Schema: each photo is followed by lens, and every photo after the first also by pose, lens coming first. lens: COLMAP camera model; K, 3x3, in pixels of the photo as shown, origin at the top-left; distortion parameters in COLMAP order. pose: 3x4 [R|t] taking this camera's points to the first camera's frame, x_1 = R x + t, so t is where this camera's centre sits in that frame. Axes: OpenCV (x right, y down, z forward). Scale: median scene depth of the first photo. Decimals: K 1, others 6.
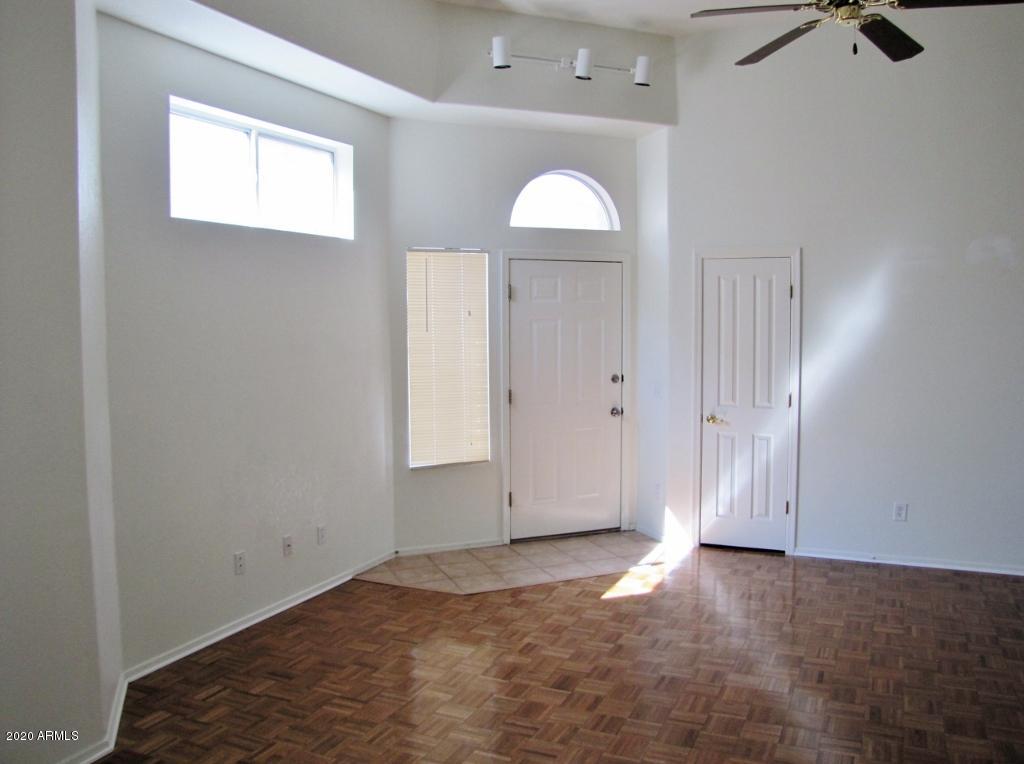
lens RADIAL K [[861.1, 0, 512.0], [0, 861.1, 382.0], [0, 0, 1]] dist [-0.114007, 0.002580]
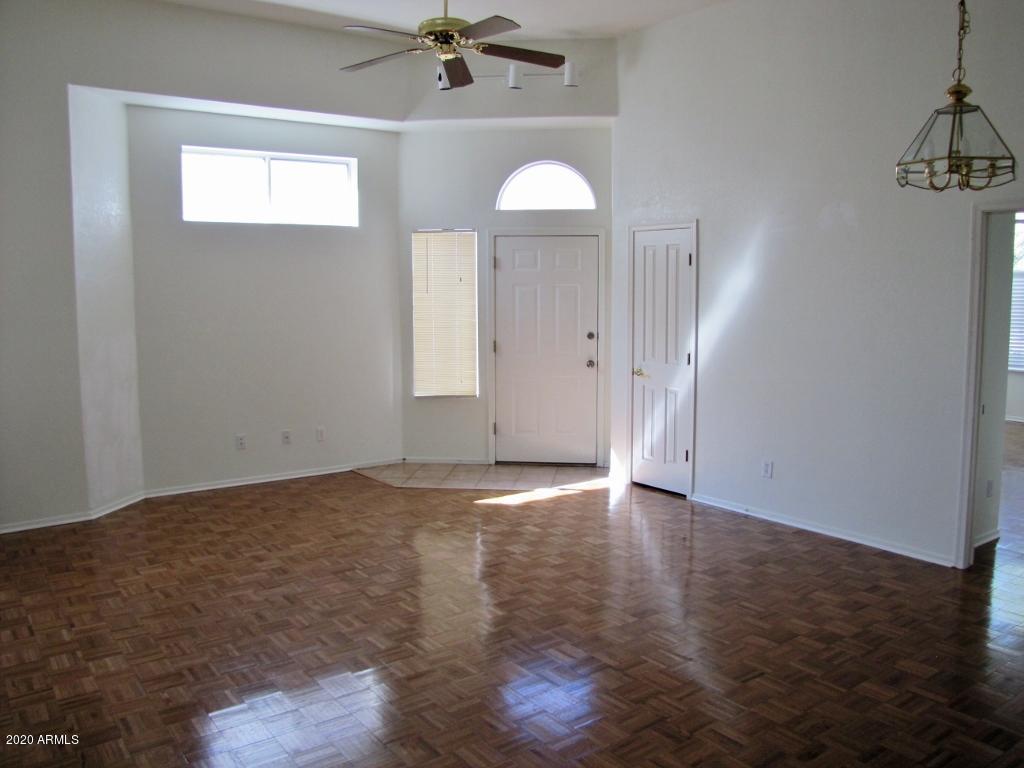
lens RADIAL K [[849.4, 0, 512.0], [0, 849.4, 384.0], [0, 0, 1]] dist [-0.093478, 0.001139]
pose [[0.869825, 0.059925, -0.489708, 0.651061], [-0.040516, 0.997920, 0.050150, 0.008889], [0.491694, -0.023781, 0.870443, -0.066744]]
